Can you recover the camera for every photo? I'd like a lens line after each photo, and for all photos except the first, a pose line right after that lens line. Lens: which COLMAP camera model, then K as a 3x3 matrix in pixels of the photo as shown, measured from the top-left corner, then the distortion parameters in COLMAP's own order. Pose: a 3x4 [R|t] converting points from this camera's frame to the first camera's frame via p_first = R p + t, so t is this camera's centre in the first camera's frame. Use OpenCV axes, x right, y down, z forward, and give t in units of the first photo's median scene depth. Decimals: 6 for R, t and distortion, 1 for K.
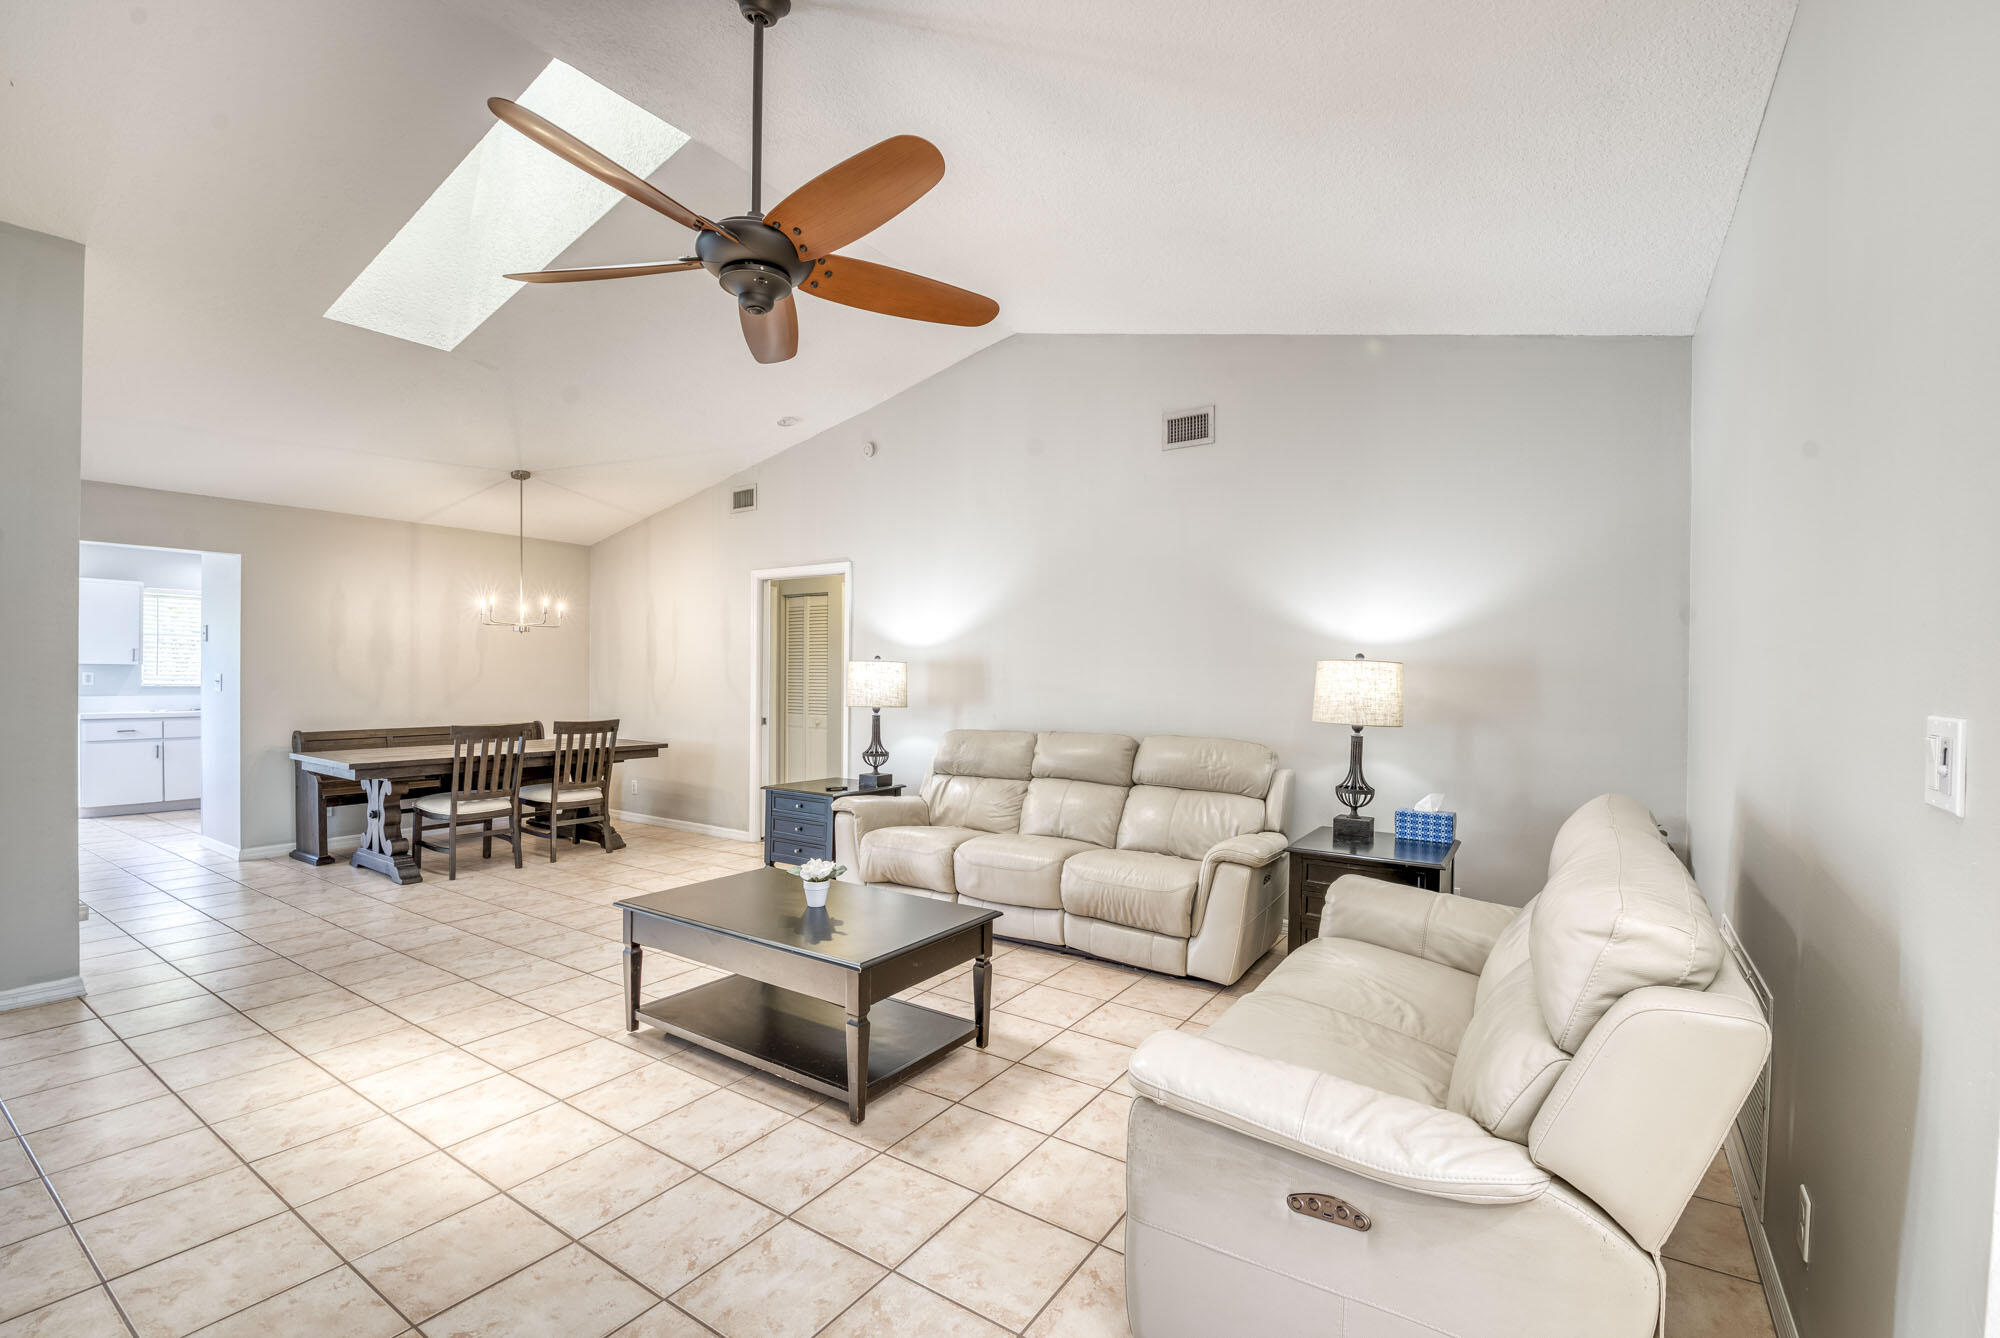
lens RADIAL K [[861.9, 0, 991.4], [0, 861.9, 658.9], [0, 0, 1]] dist [-0.011391, -0.005811]
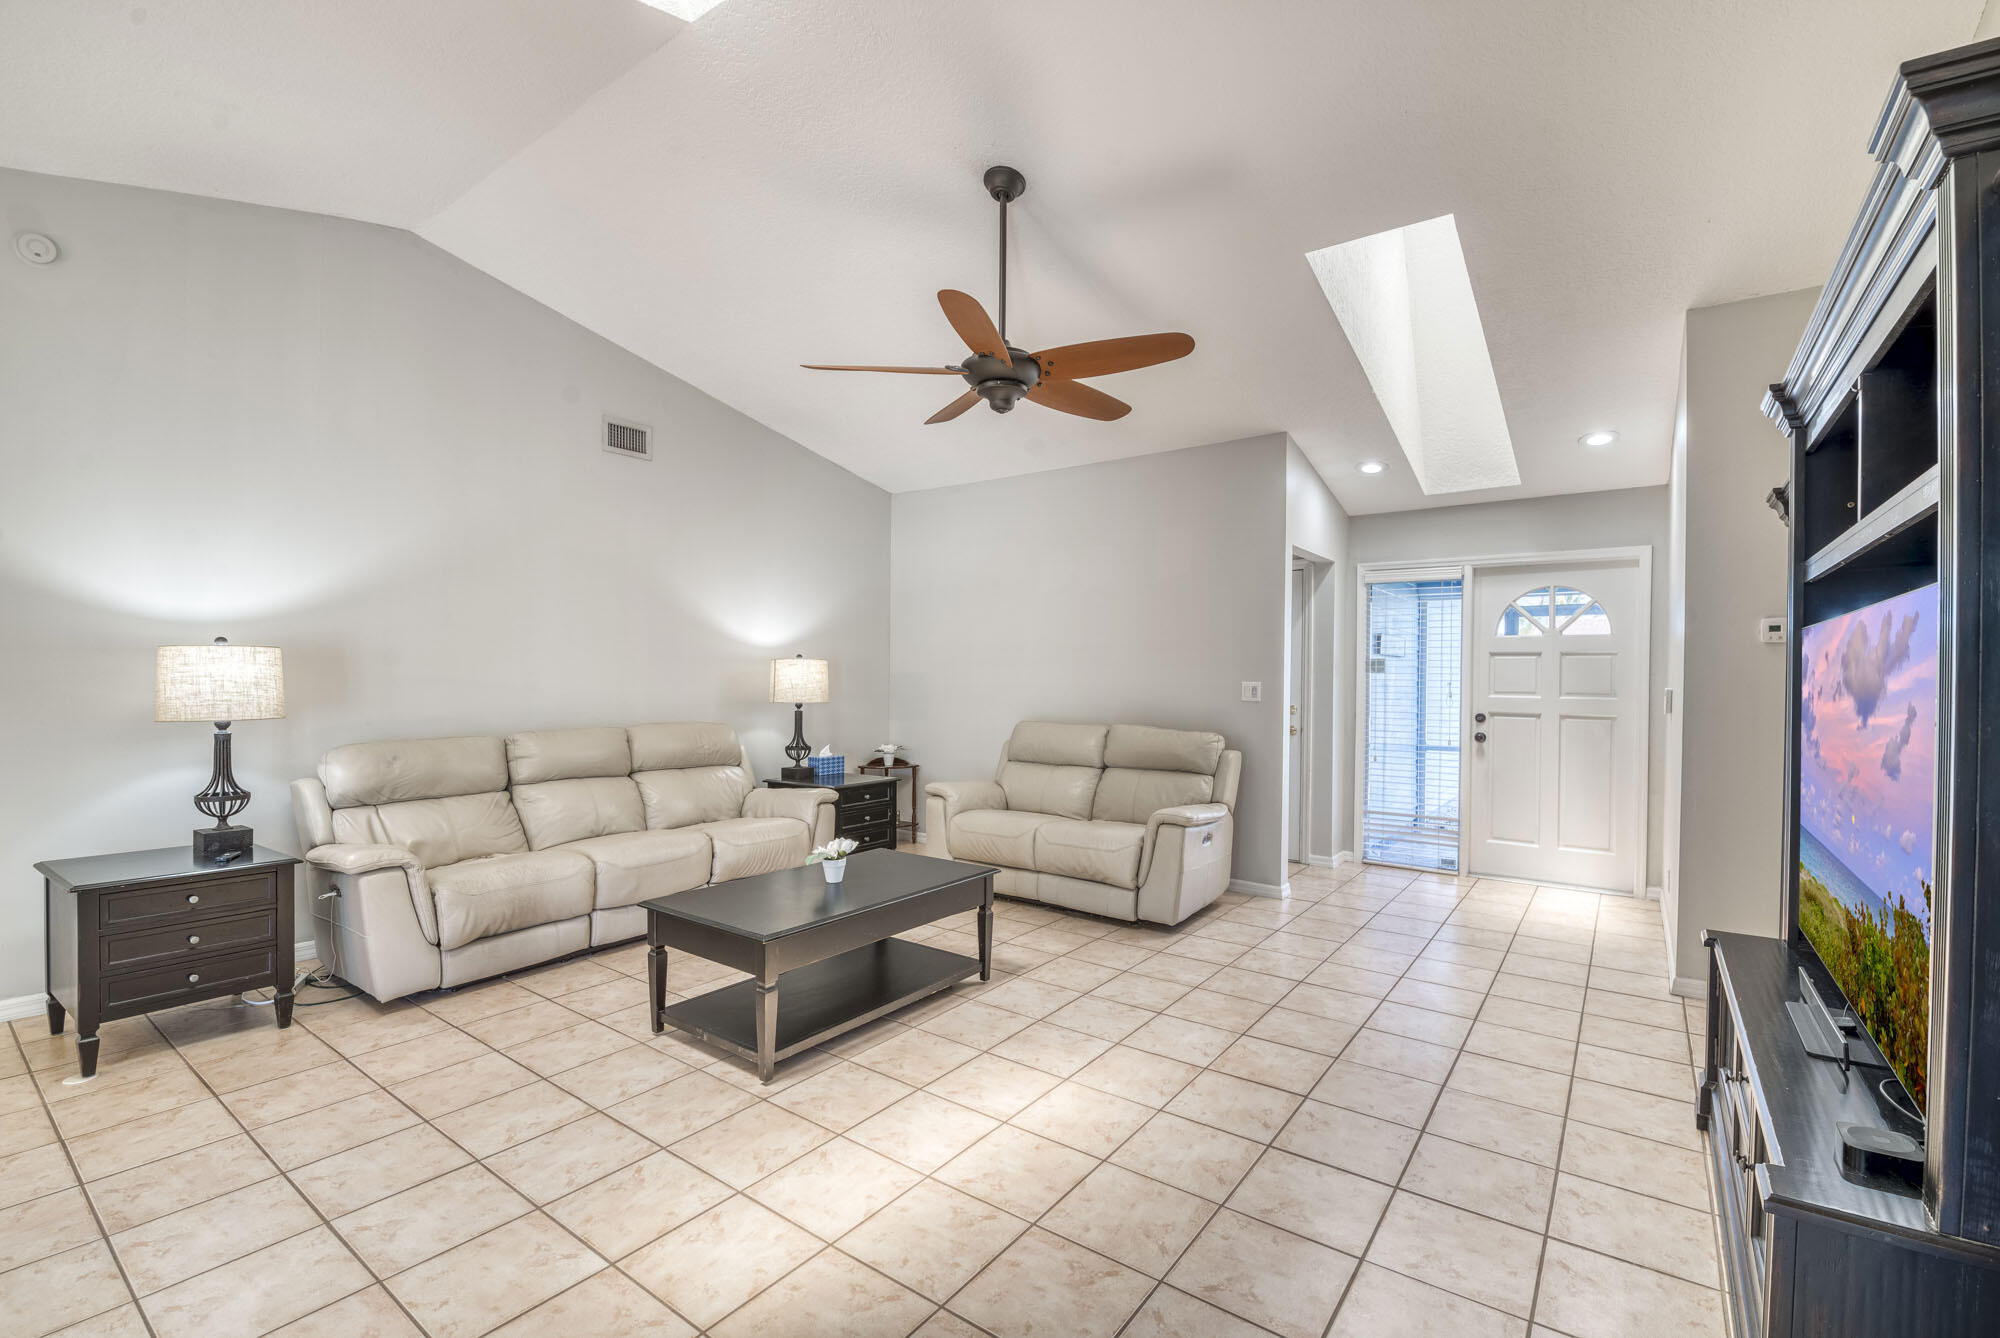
lens RADIAL K [[861.9, 0, 1031.0], [0, 861.9, 676.2], [0, 0, 1]] dist [-0.011391, -0.005811]
pose [[0.029000, -0.016463, 0.999444, -1.011745], [-0.031424, 0.999355, 0.017373, -0.007639], [-0.999085, -0.031910, 0.028464, 0.557874]]
